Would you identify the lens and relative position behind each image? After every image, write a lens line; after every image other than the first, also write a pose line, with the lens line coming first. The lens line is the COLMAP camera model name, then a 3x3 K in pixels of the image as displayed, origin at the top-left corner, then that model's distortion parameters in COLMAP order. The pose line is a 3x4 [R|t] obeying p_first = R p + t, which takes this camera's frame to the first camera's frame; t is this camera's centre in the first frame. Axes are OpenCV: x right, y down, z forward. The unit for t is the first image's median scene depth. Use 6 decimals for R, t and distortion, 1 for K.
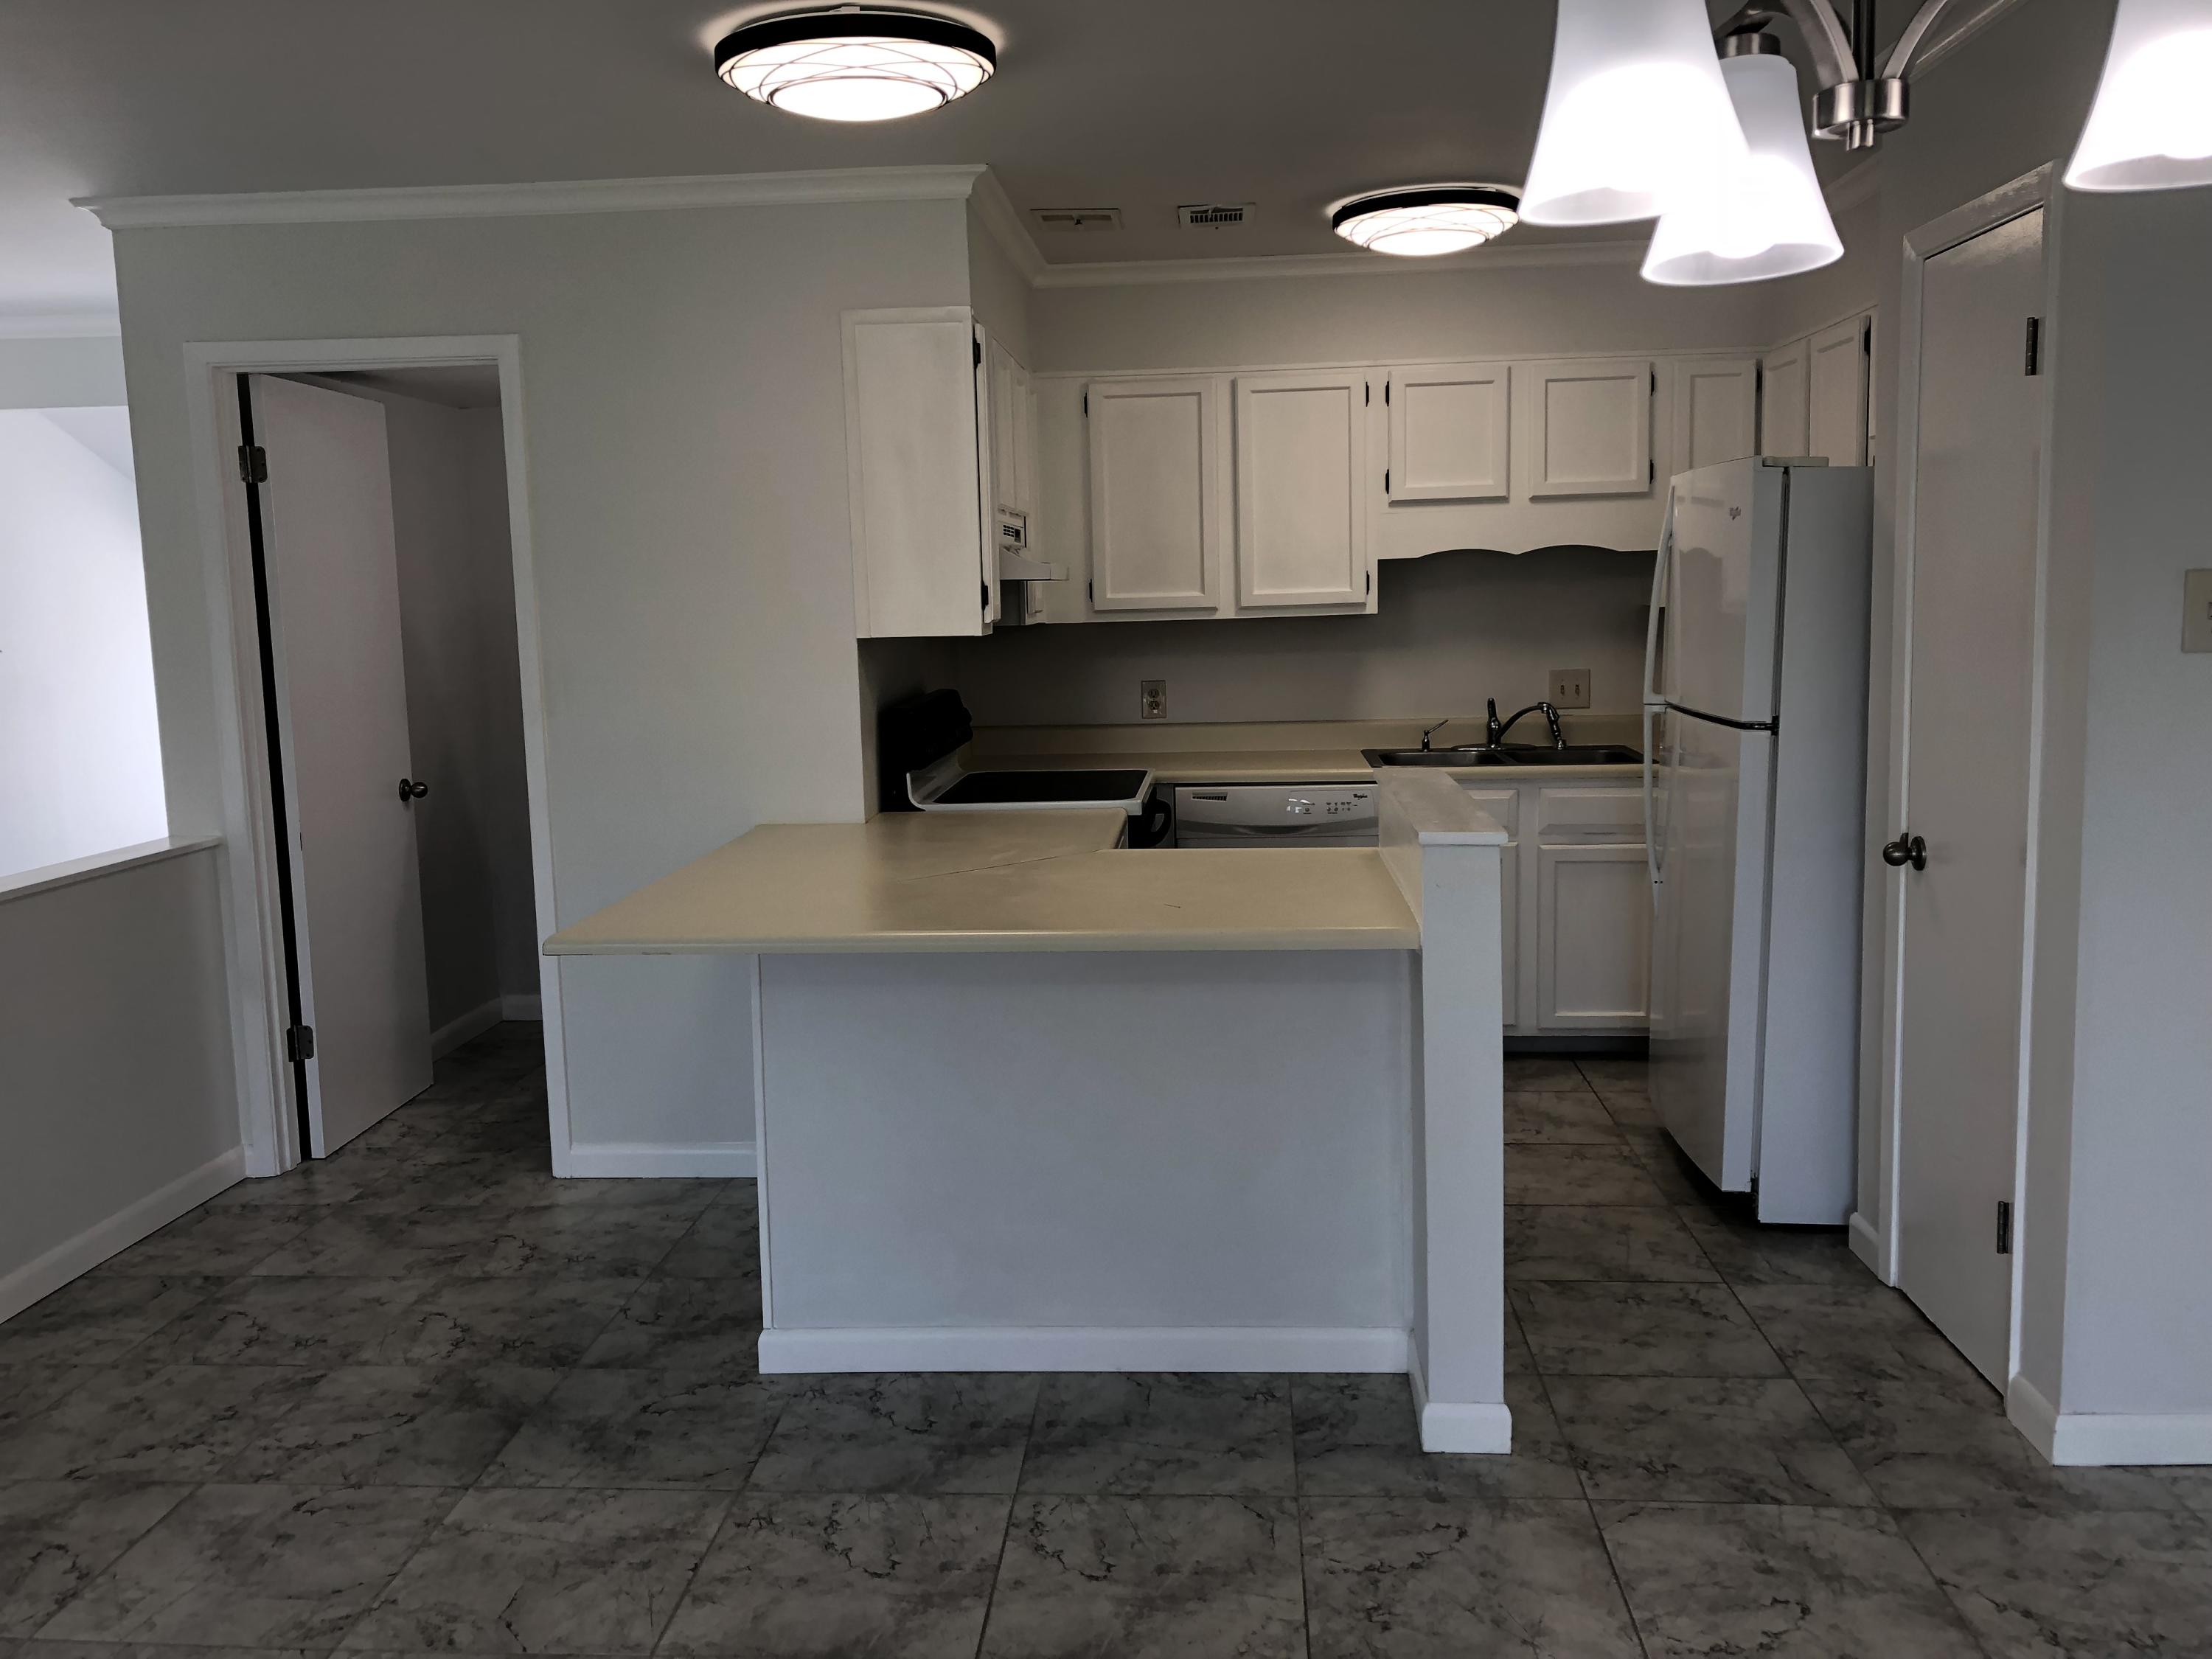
lens RADIAL K [[1848.8, 0, 1106.0], [0, 1848.8, 829.5], [0, 0, 1]] dist [0.122565, -0.310802]
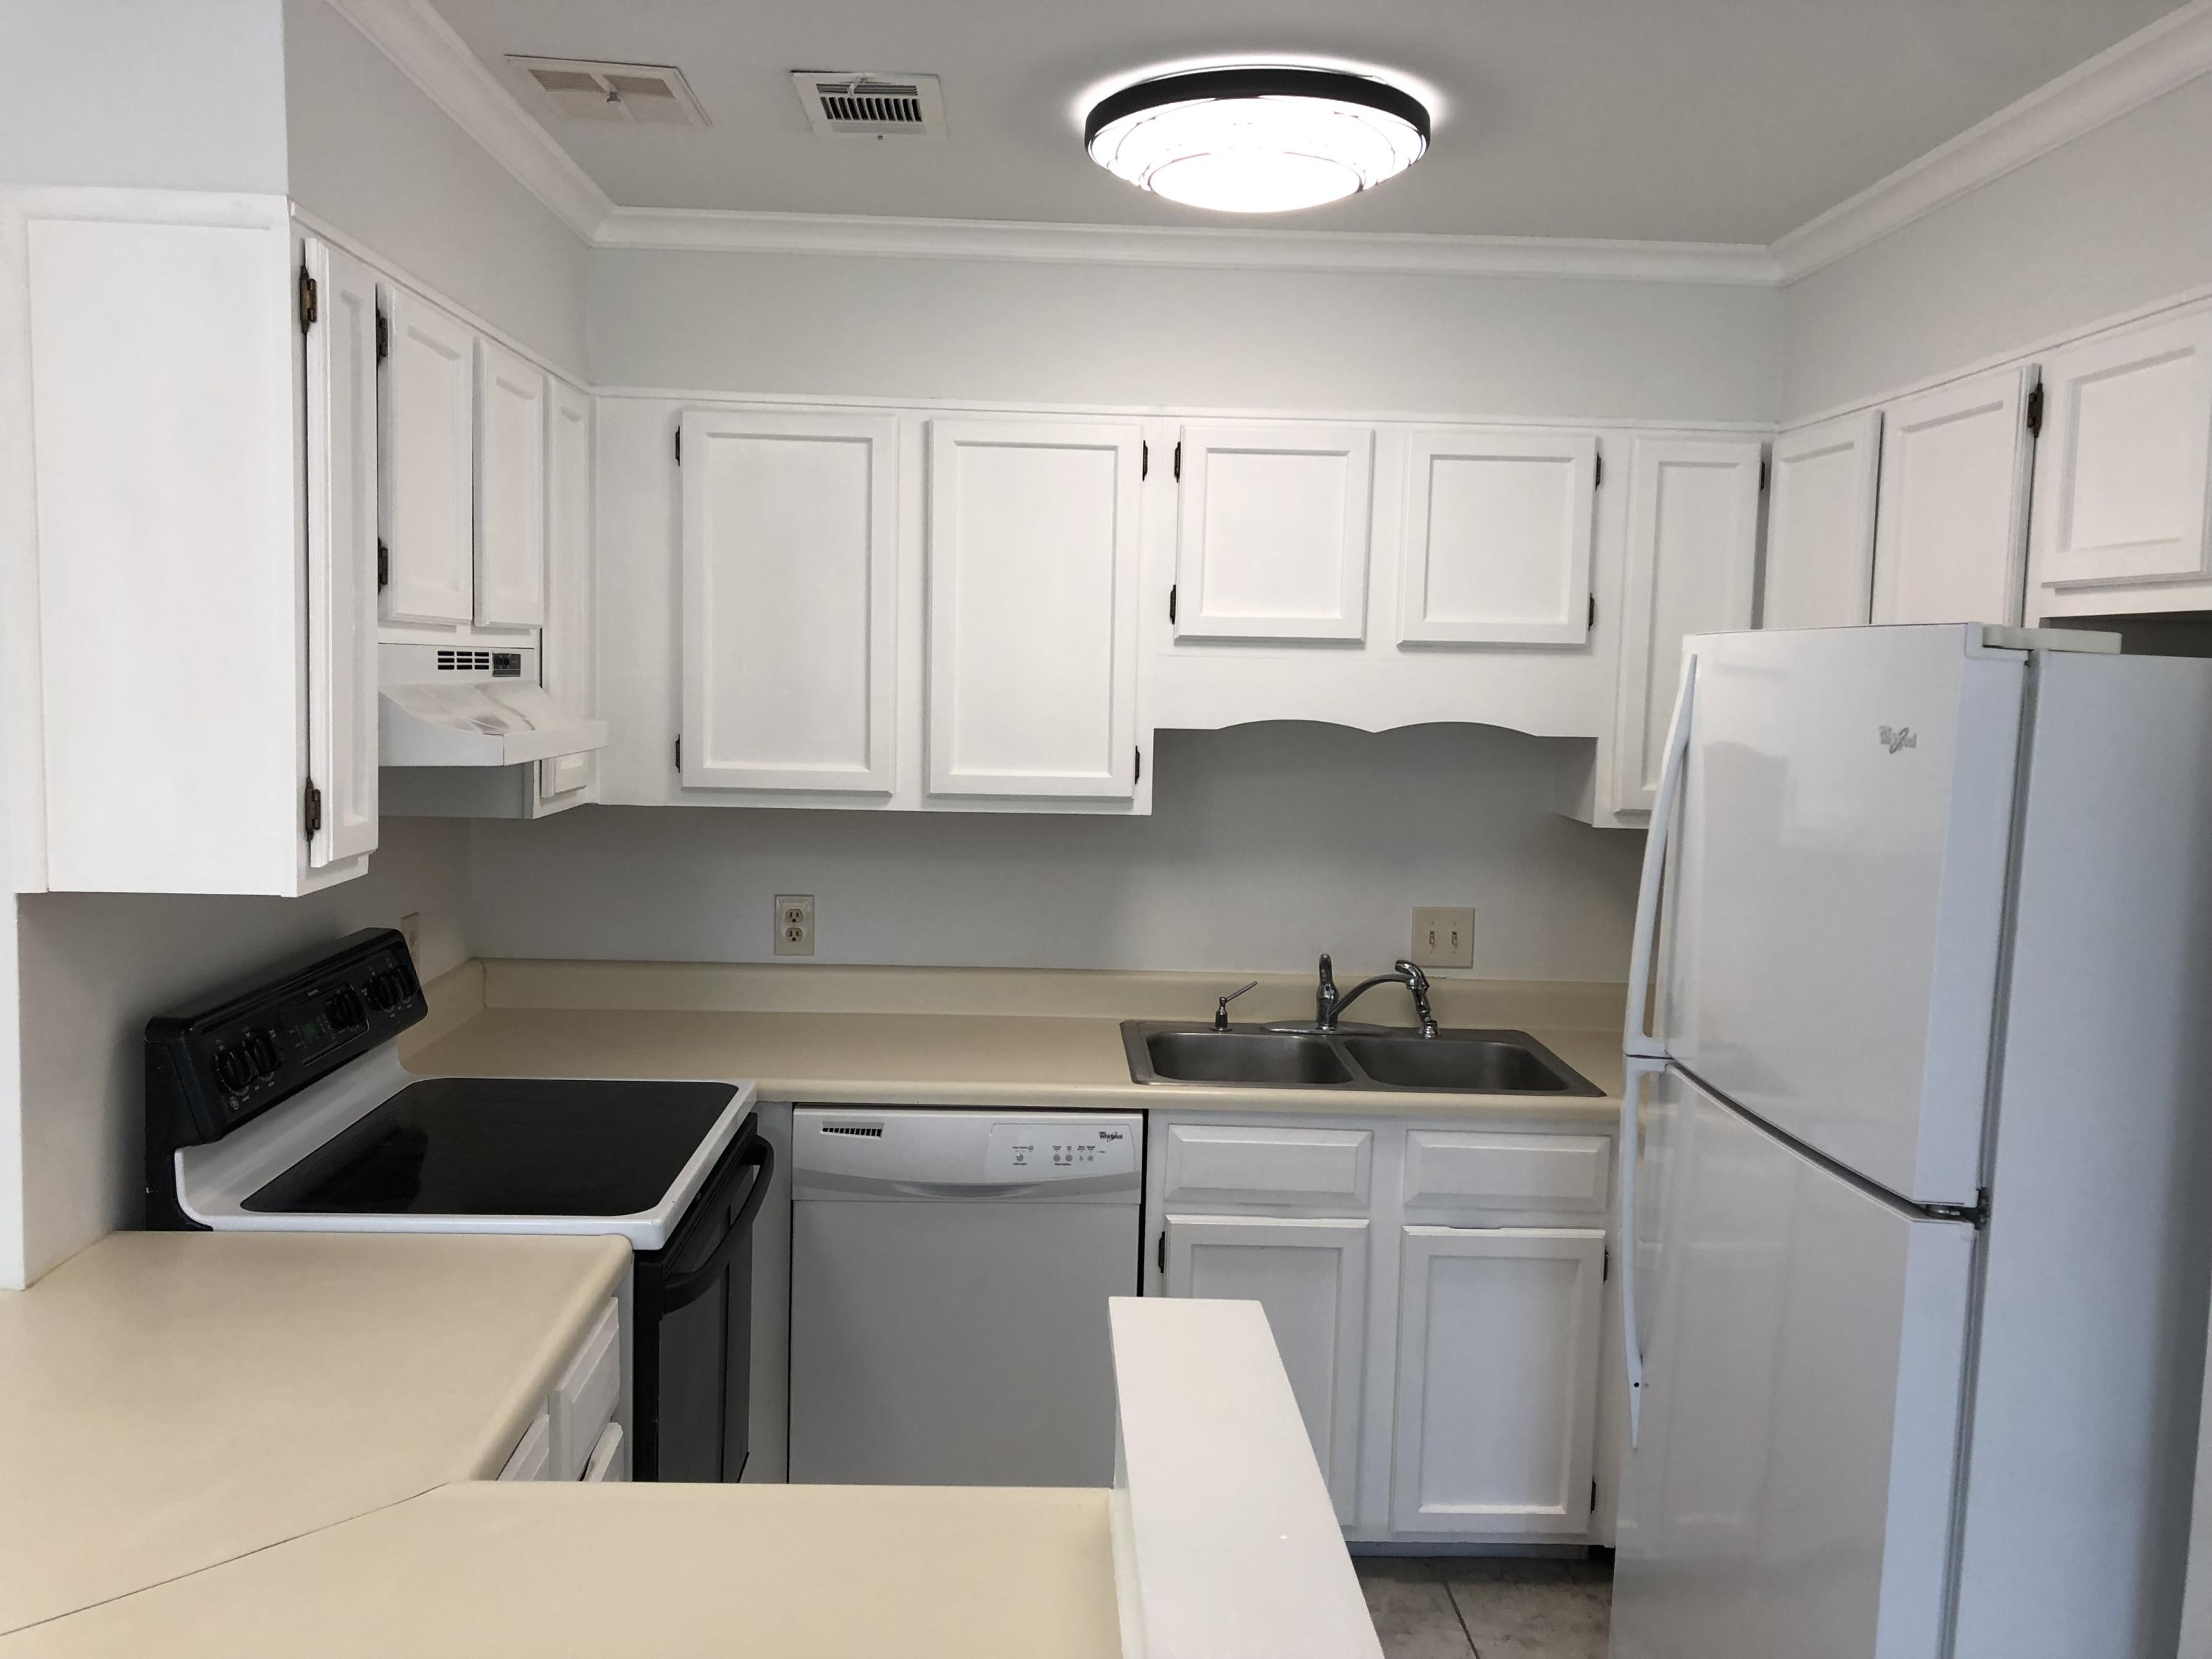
lens RADIAL K [[1808.6, 0, 1106.0], [0, 1808.6, 829.5], [0, 0, 1]] dist [0.131967, -0.204220]
pose [[0.993091, 0.040447, 0.110156, 0.066770], [-0.036180, 0.998526, -0.040463, -0.088252], [-0.111630, 0.036198, 0.993090, 0.413333]]
